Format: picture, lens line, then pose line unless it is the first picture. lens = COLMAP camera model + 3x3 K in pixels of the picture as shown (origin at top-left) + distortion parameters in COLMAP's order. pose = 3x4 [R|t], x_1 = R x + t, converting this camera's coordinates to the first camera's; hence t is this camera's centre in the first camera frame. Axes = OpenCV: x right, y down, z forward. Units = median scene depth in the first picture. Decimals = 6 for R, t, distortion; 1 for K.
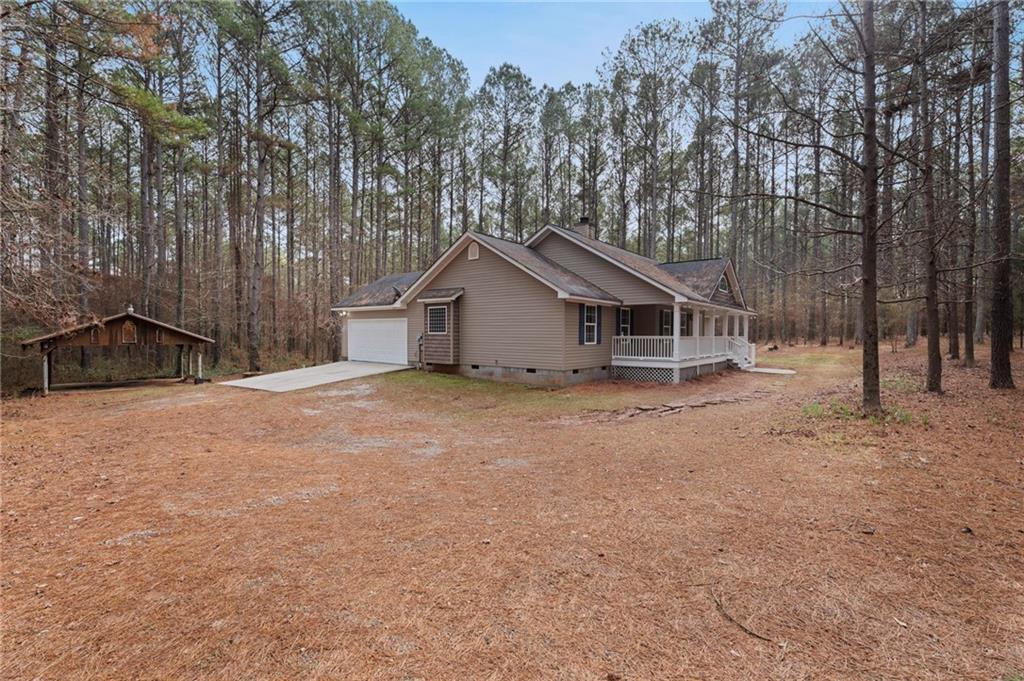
lens RADIAL K [[464.5, 0, 522.3], [0, 464.5, 339.5], [0, 0, 1]] dist [0.000373, -0.000030]
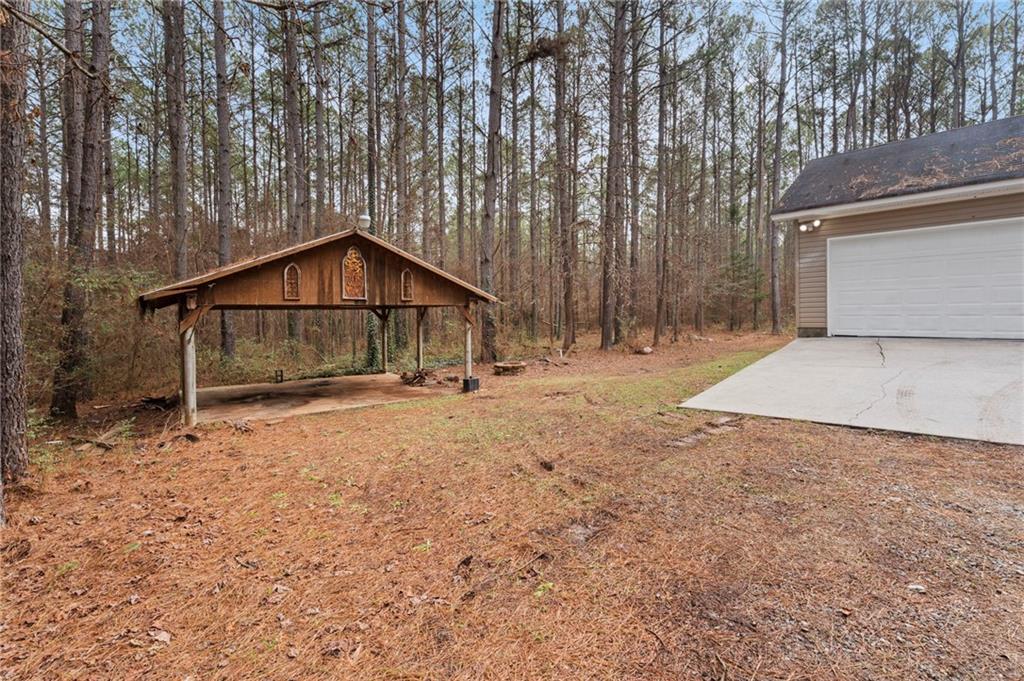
lens RADIAL K [[484.2, 0, 512.0], [0, 484.2, 340.5], [0, 0, 1]] dist [-0.001656, -0.000132]
pose [[0.992037, -0.008630, -0.125649, -0.604198], [0.010624, 0.999828, 0.015208, 0.039918], [0.125496, -0.016421, 0.991958, 0.527480]]
